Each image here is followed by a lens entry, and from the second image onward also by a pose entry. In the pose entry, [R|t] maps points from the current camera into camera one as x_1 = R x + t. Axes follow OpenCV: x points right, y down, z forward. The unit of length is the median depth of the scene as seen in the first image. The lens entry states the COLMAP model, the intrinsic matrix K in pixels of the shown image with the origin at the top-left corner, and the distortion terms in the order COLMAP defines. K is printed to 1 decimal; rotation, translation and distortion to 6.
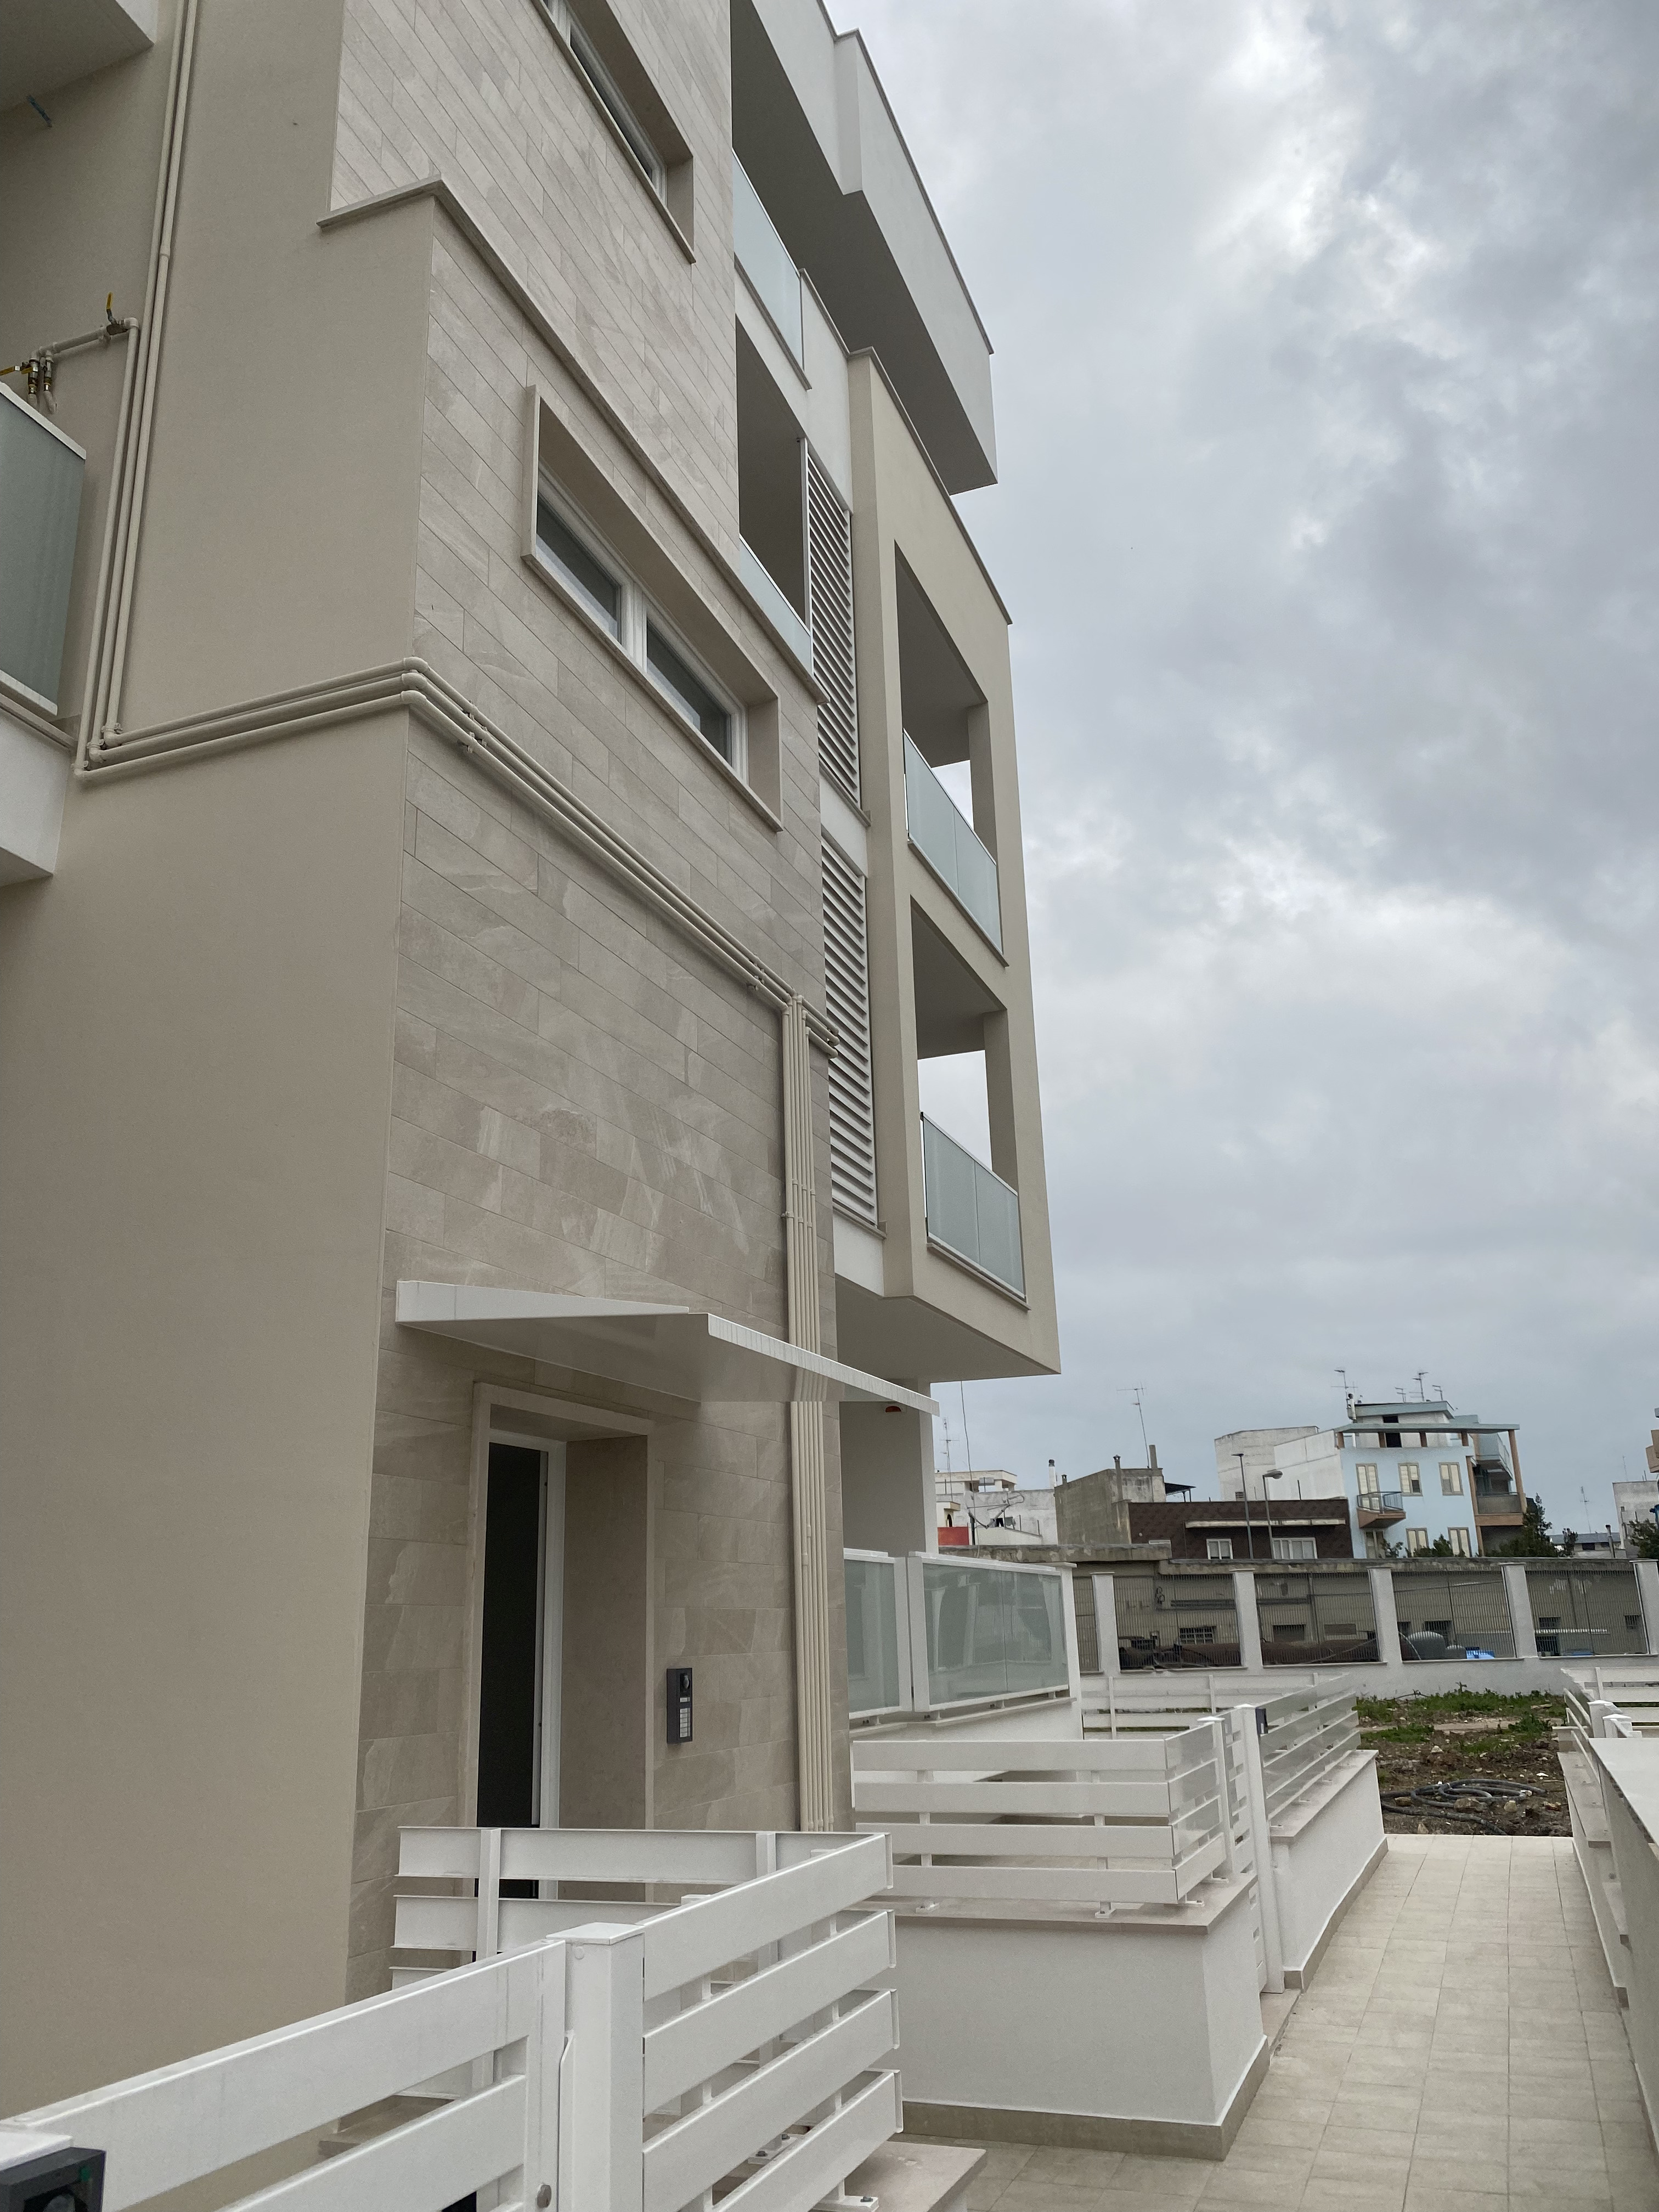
lens RADIAL K [[1706.0, 0, 829.5], [0, 1706.0, 1106.0], [0, 0, 1]] dist [0.000799, -0.008944]
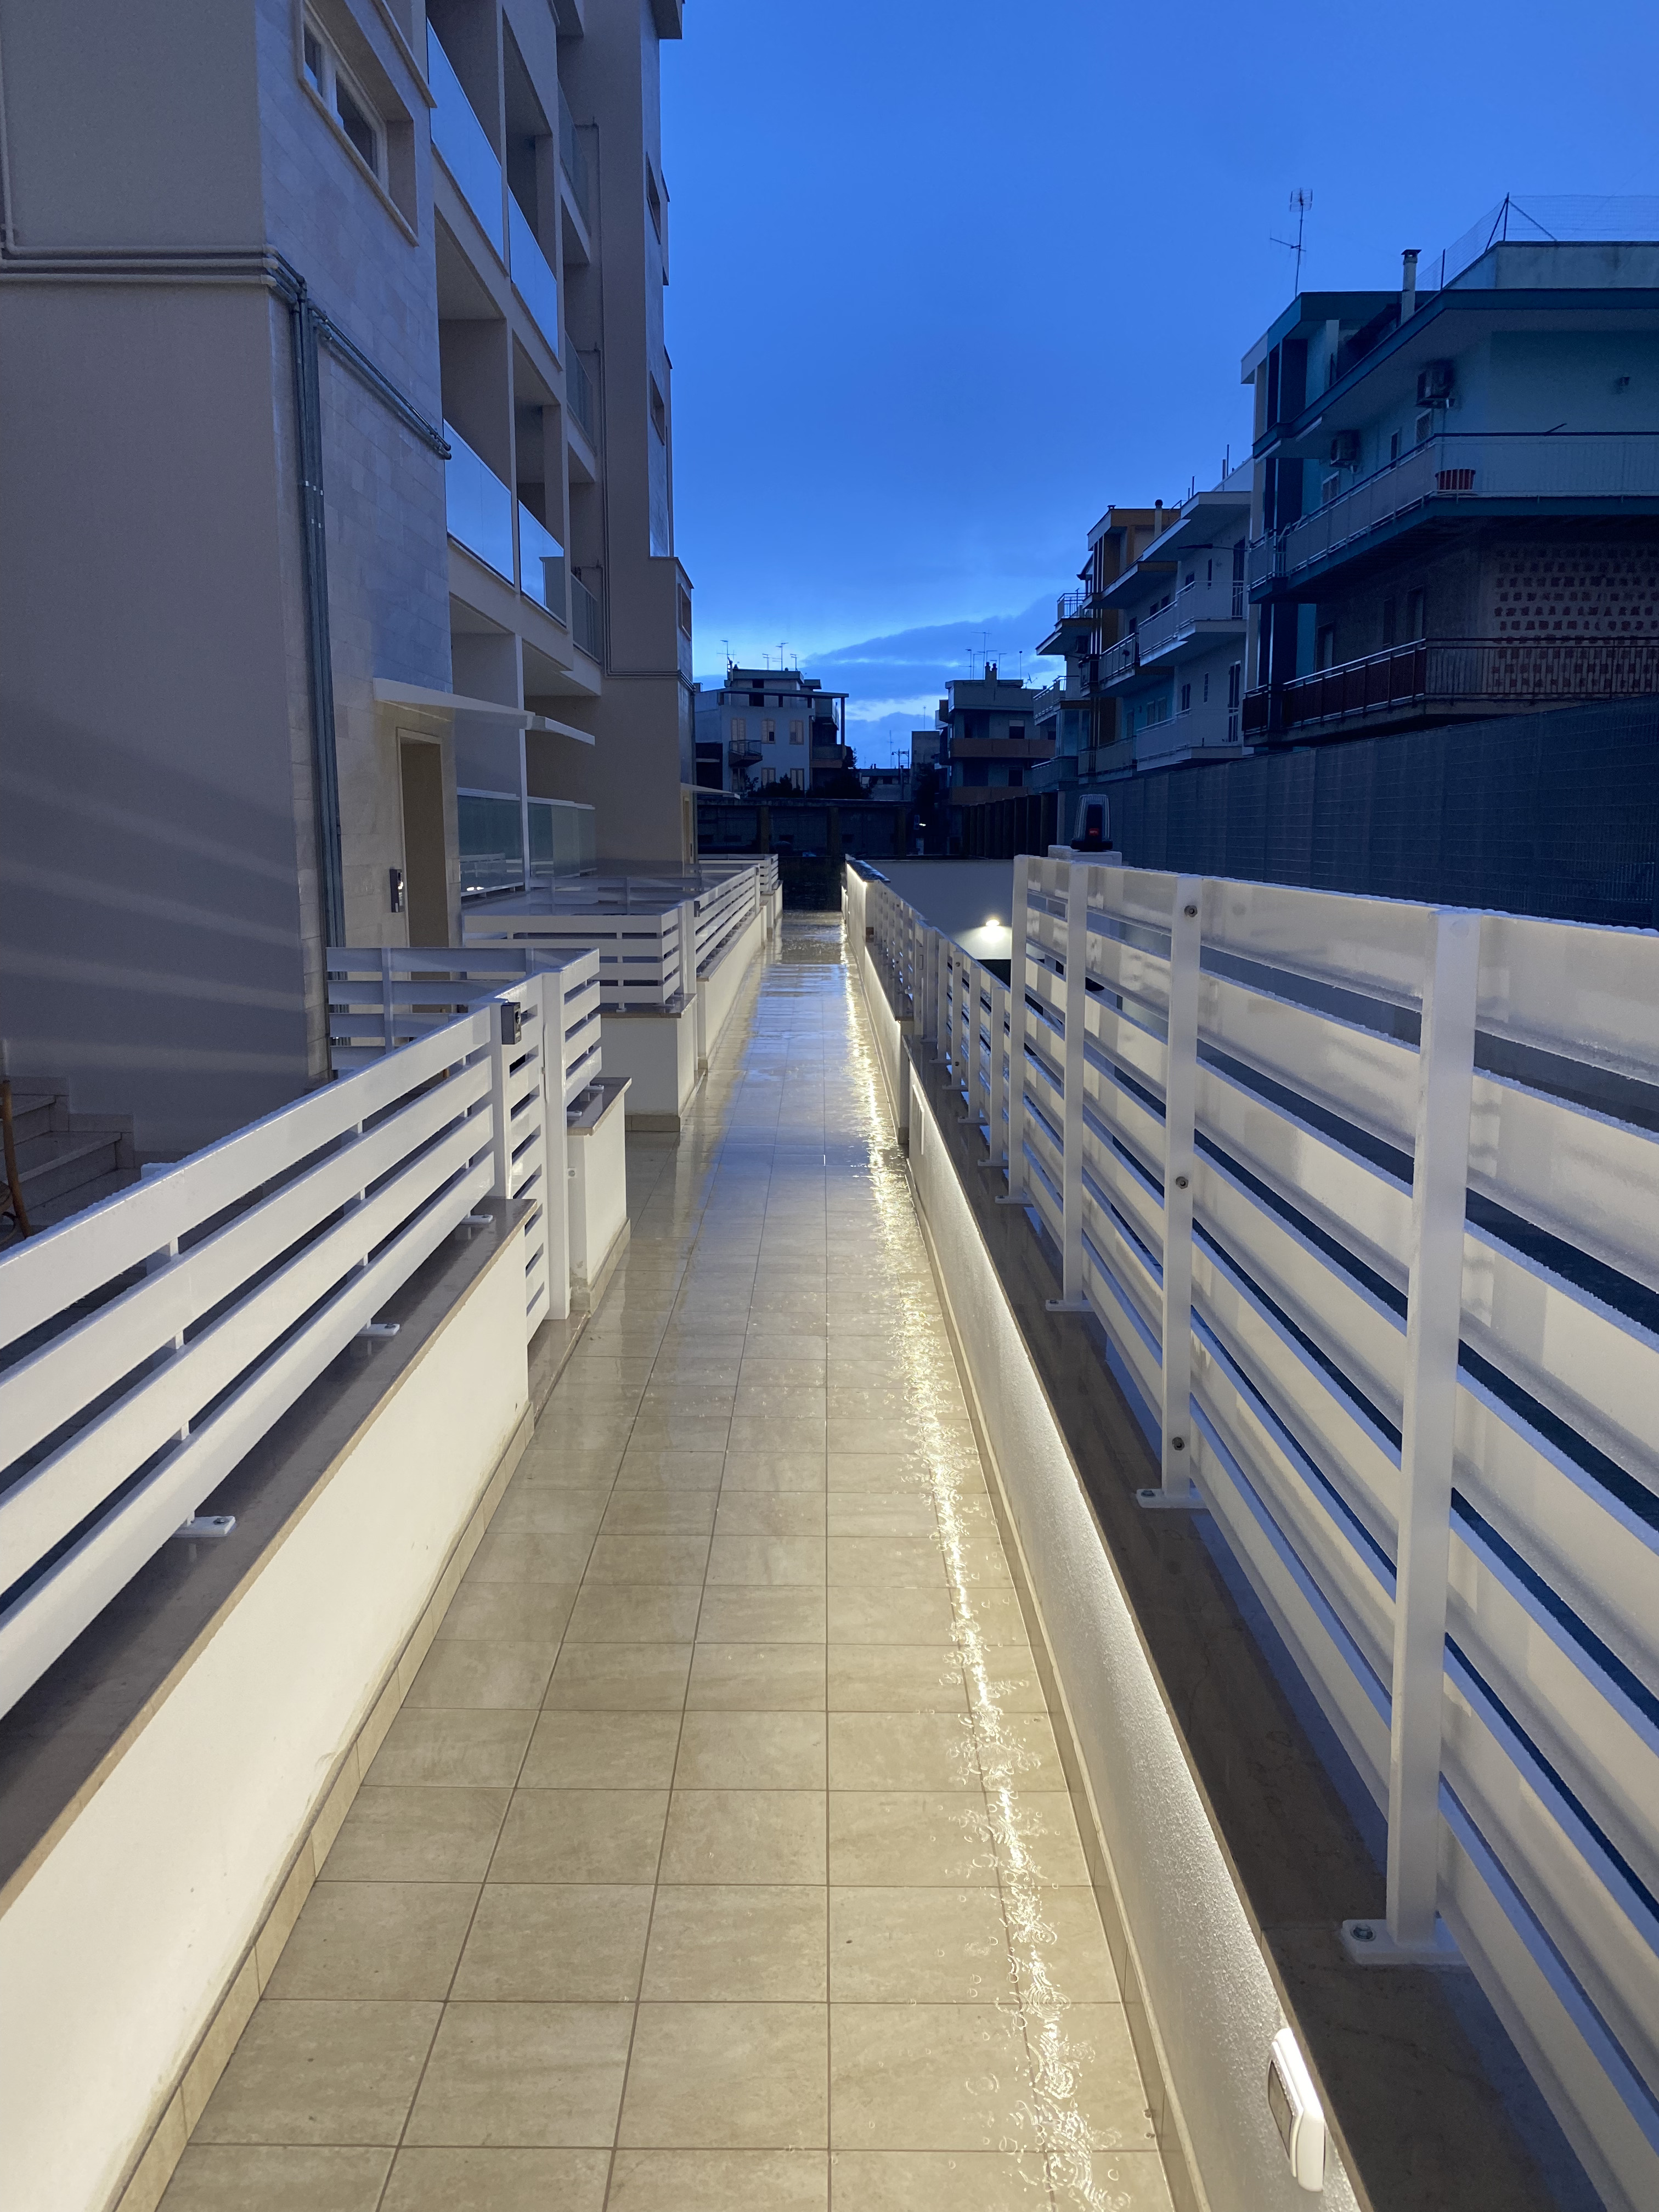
lens RADIAL K [[1691.0, 0, 834.7], [0, 1691.0, 1098.6], [0, 0, 1]] dist [0.025405, -0.027131]
pose [[0.930139, -0.029396, 0.366029, -0.223525], [-0.133410, 0.901627, 0.411424, -0.158571], [-0.342116, -0.431514, 0.834717, -0.530181]]
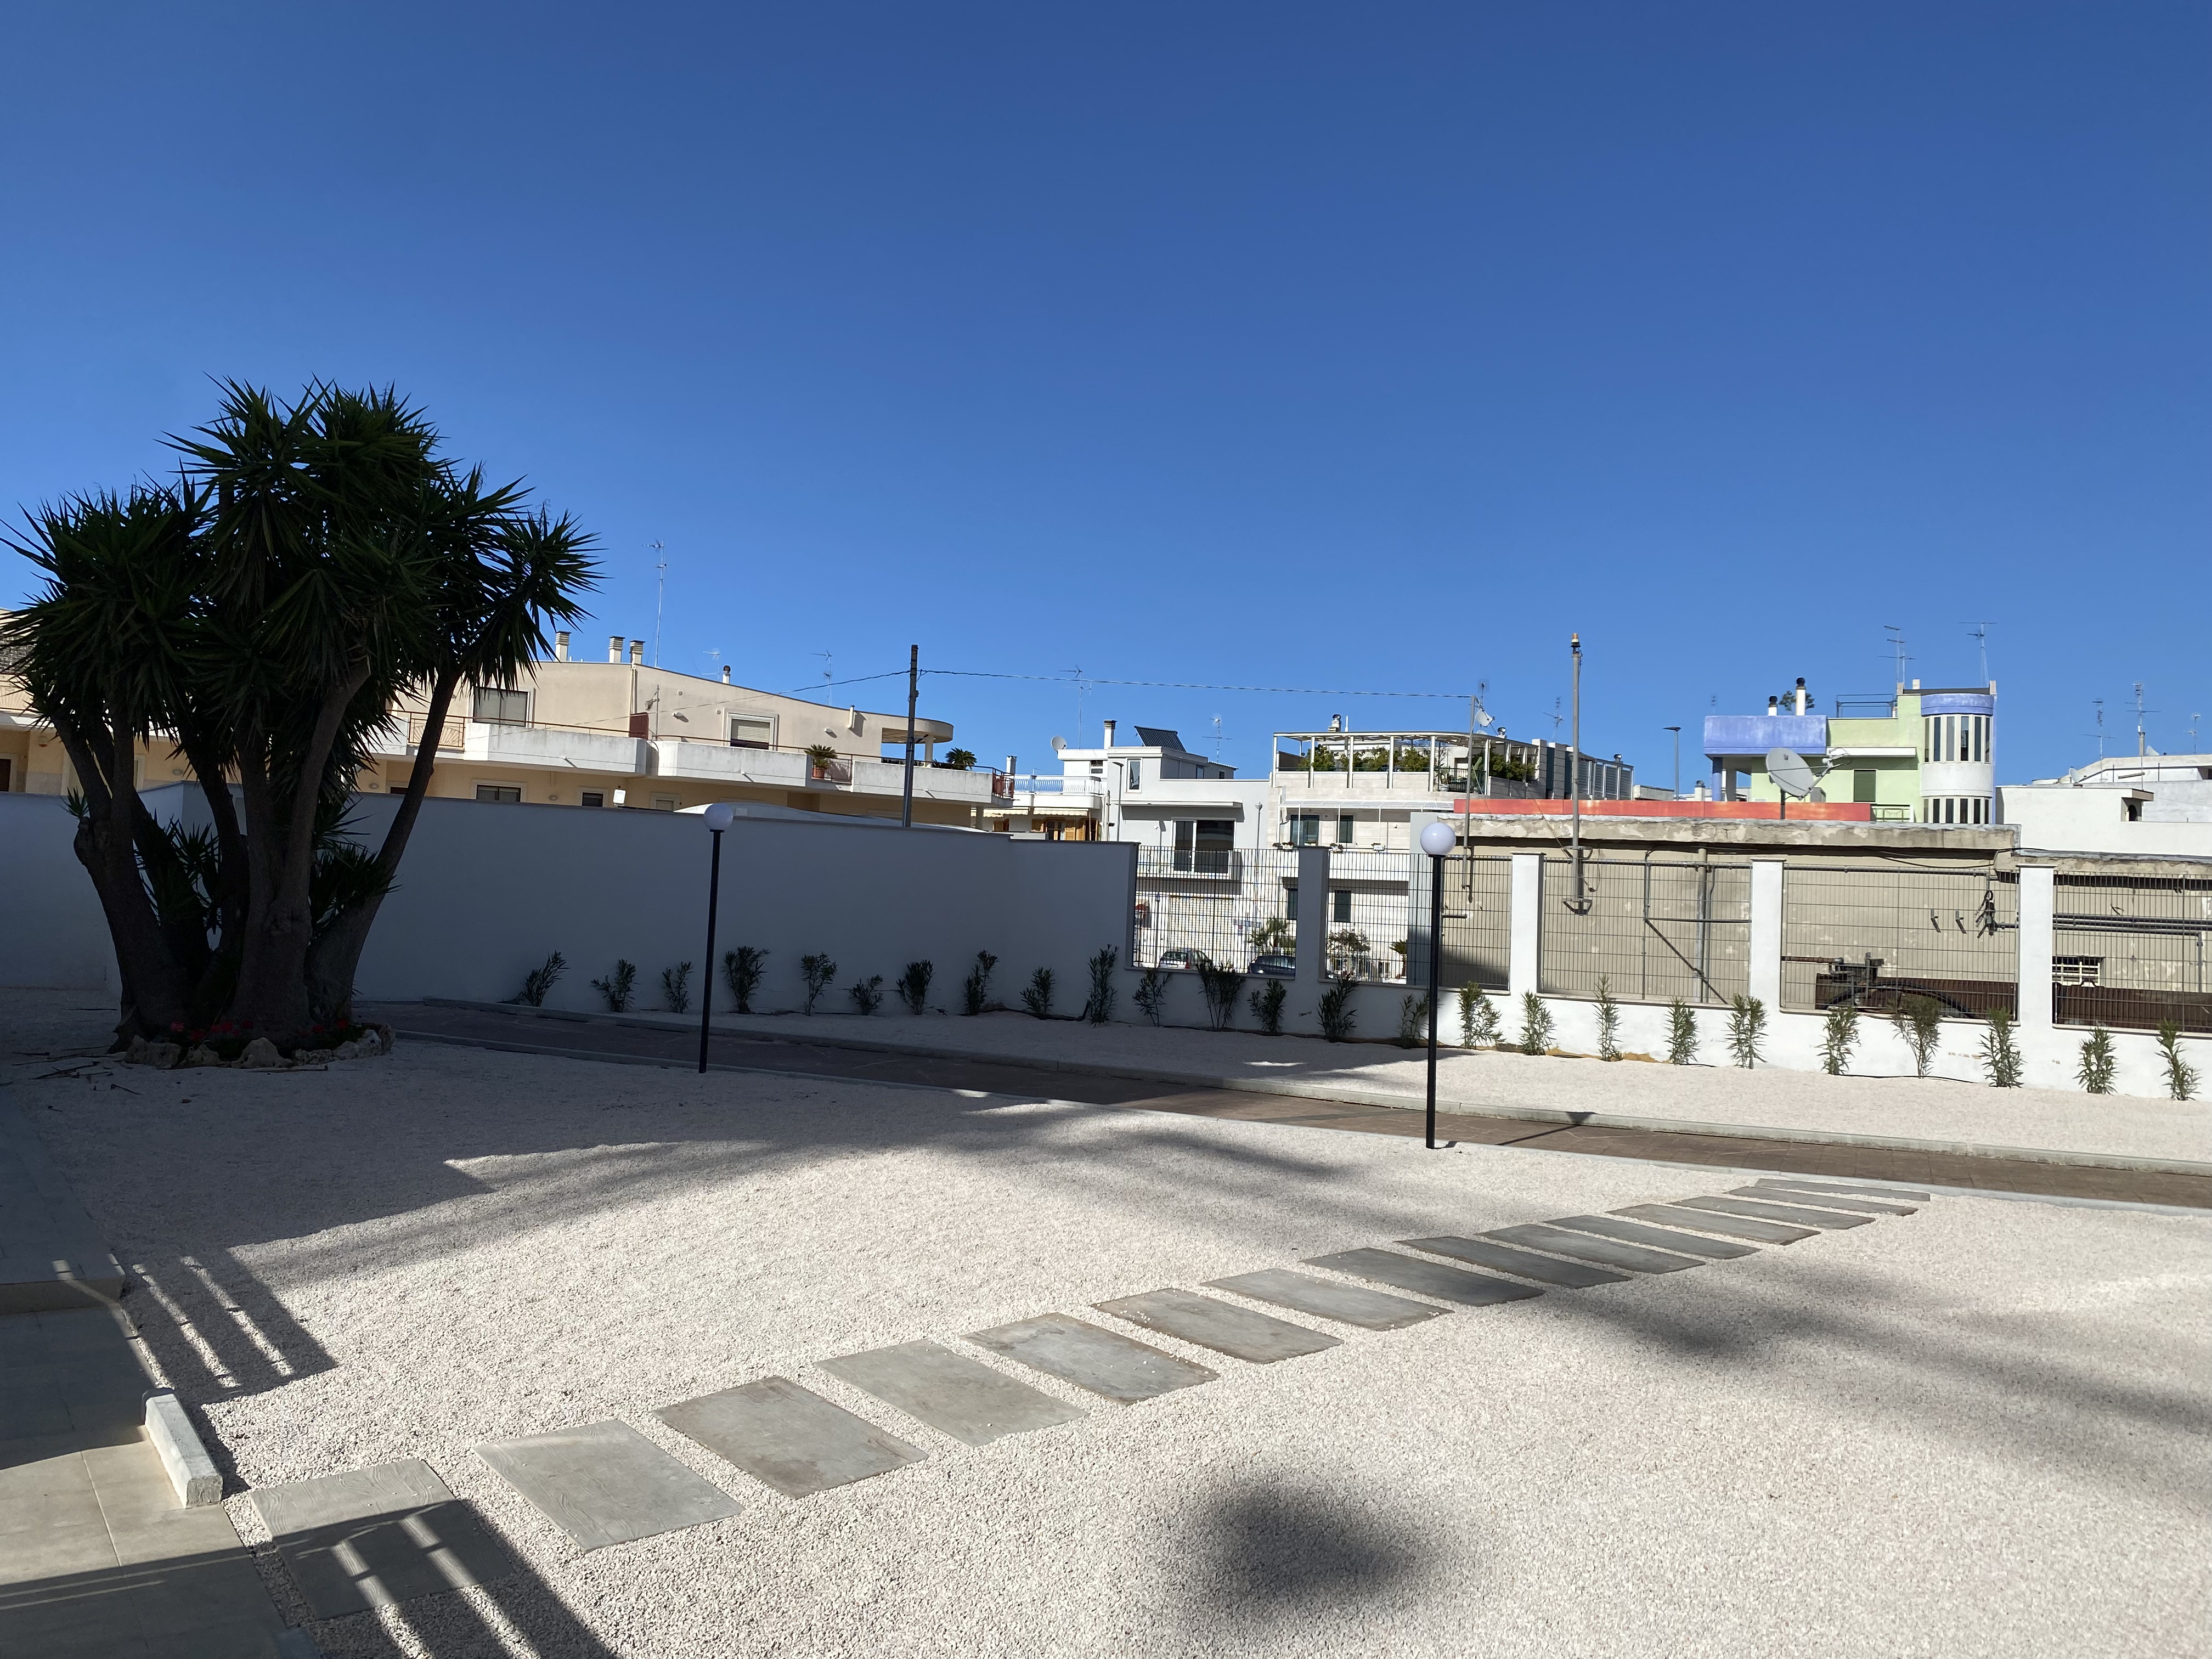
lens RADIAL K [[1706.0, 0, 1098.8], [0, 1706.0, 827.7], [0, 0, 1]] dist [0.000799, -0.008944]
pose [[0.838819, 0.038152, -0.543072, 0.245694], [0.098422, 0.970477, 0.220198, 0.085067], [0.535440, -0.238156, 0.810300, 0.307028]]
